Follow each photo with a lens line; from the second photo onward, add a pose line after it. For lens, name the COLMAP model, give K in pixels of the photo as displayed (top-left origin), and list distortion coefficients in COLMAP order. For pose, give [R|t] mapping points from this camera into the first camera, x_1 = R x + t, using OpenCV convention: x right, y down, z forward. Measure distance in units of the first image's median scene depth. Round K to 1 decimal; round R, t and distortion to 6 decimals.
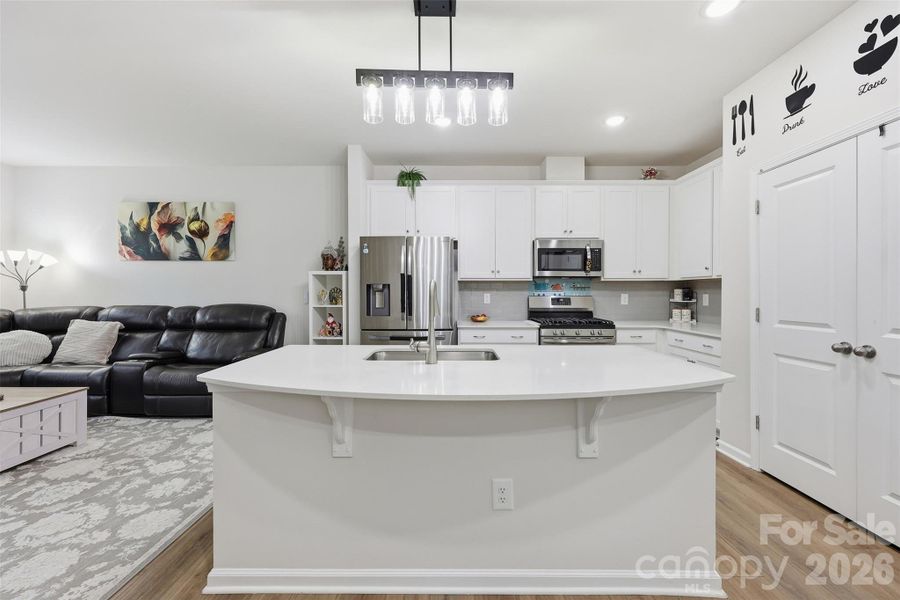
lens RADIAL K [[364.0, 0, 450.9], [0, 364.0, 294.9], [0, 0, 1]] dist [-0.000861, 0.000094]
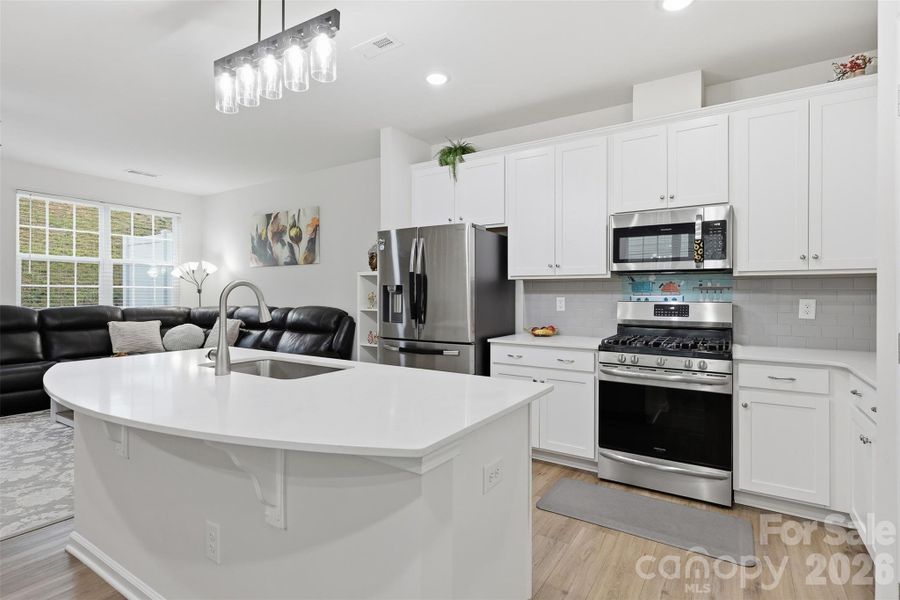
lens RADIAL K [[445.7, 0, 451.1], [0, 445.7, 295.1], [0, 0, 1]] dist [-0.002990, 0.000715]
pose [[0.841500, 0.002546, -0.540251, 0.433562], [-0.007017, 0.999956, -0.006217, -0.001009], [0.540212, 0.009022, 0.841481, 0.171711]]
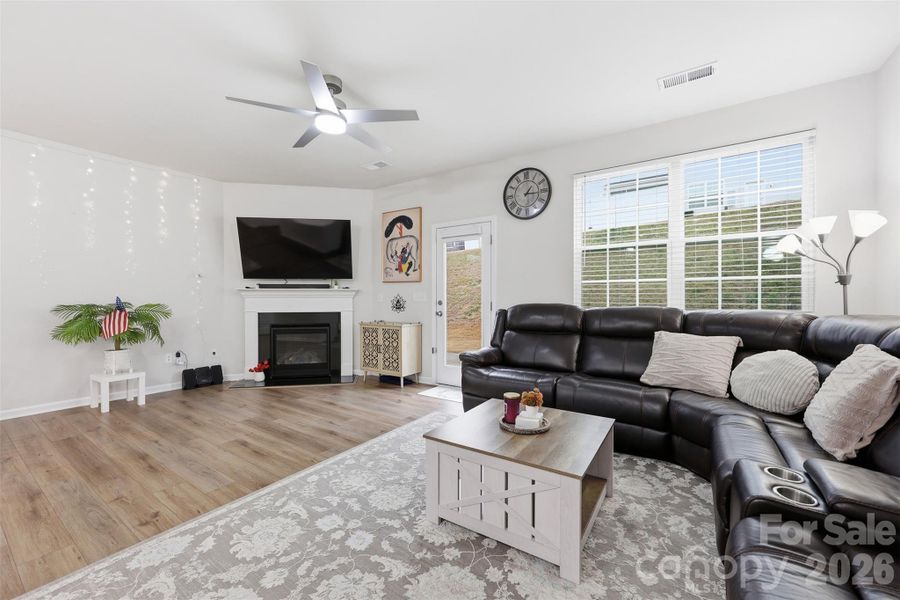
lens RADIAL K [[364.0, 0, 450.0], [0, 364.0, 301.9], [0, 0, 1]] dist [-0.000861, 0.000094]
pose [[-0.561366, 0.011572, -0.827487, -0.375528], [-0.003997, 0.999853, 0.016695, 0.009255], [0.827558, 0.012679, -0.561237, 0.853615]]
